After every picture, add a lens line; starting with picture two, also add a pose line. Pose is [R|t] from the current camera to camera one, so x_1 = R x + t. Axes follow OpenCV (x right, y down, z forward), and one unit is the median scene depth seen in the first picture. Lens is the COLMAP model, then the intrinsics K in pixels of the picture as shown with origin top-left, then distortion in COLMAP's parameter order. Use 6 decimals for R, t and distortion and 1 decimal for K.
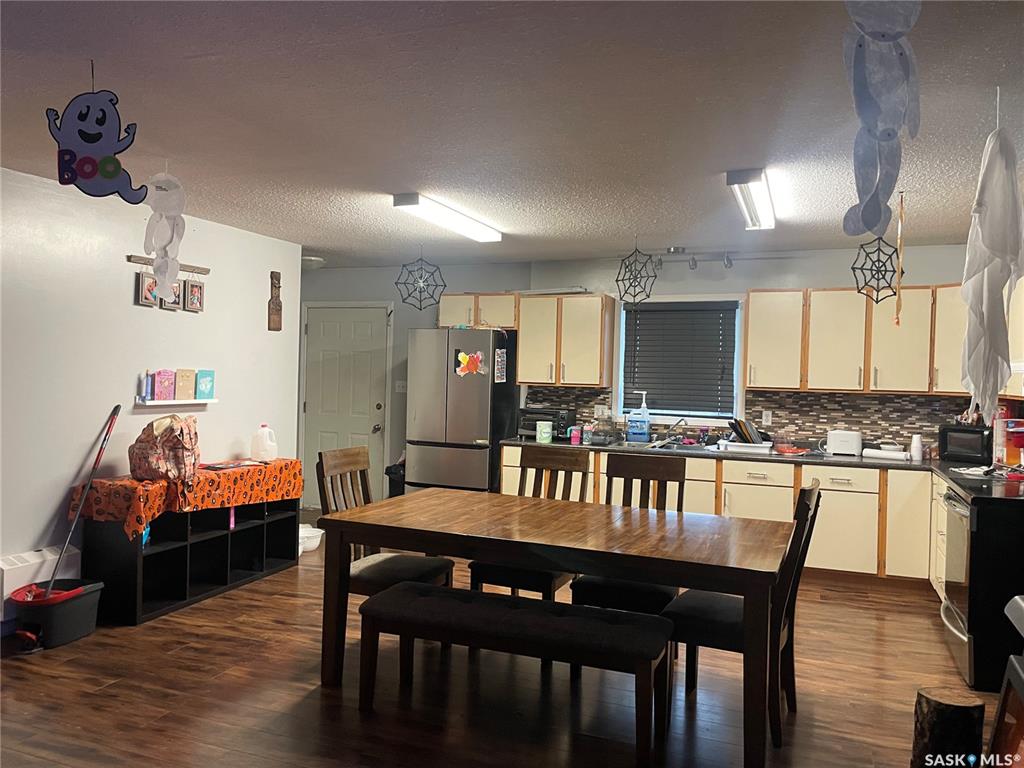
lens RADIAL K [[771.3, 0, 506.5], [0, 771.3, 384.7], [0, 0, 1]] dist [0.069458, -0.085738]
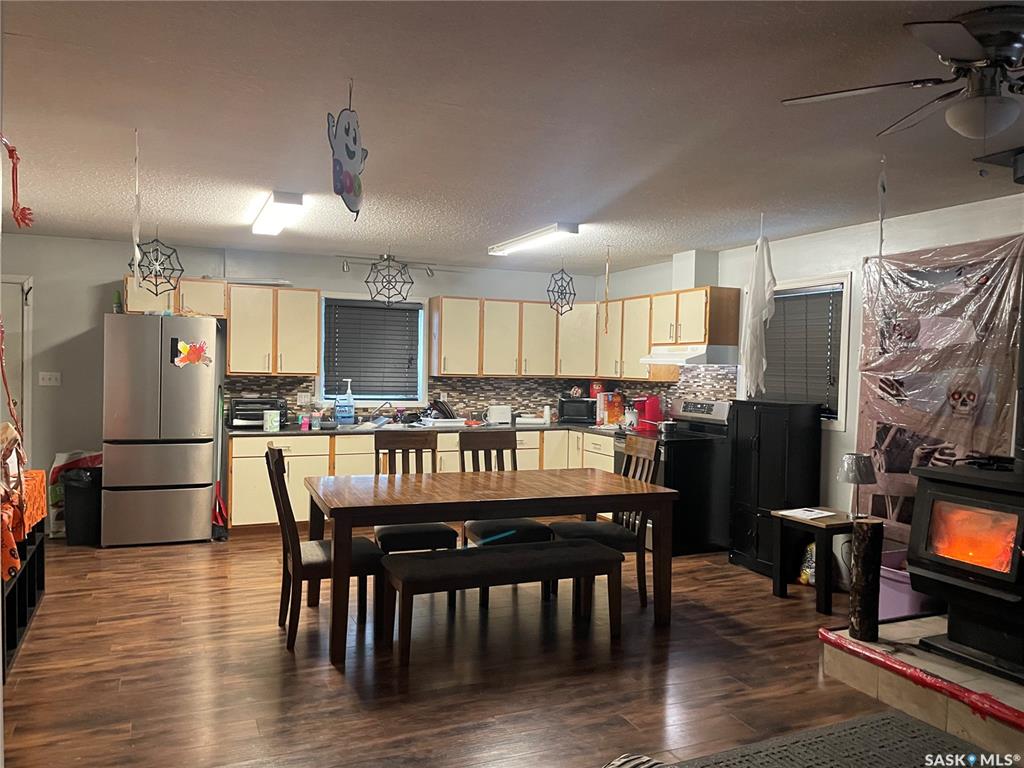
lens RADIAL K [[771.3, 0, 510.3], [0, 771.3, 390.8], [0, 0, 1]] dist [0.069458, -0.085738]
pose [[0.706026, -0.031897, 0.707467, -0.496704], [0.007334, 0.999261, 0.037733, -0.016448], [-0.708148, -0.021452, 0.705738, 0.050072]]
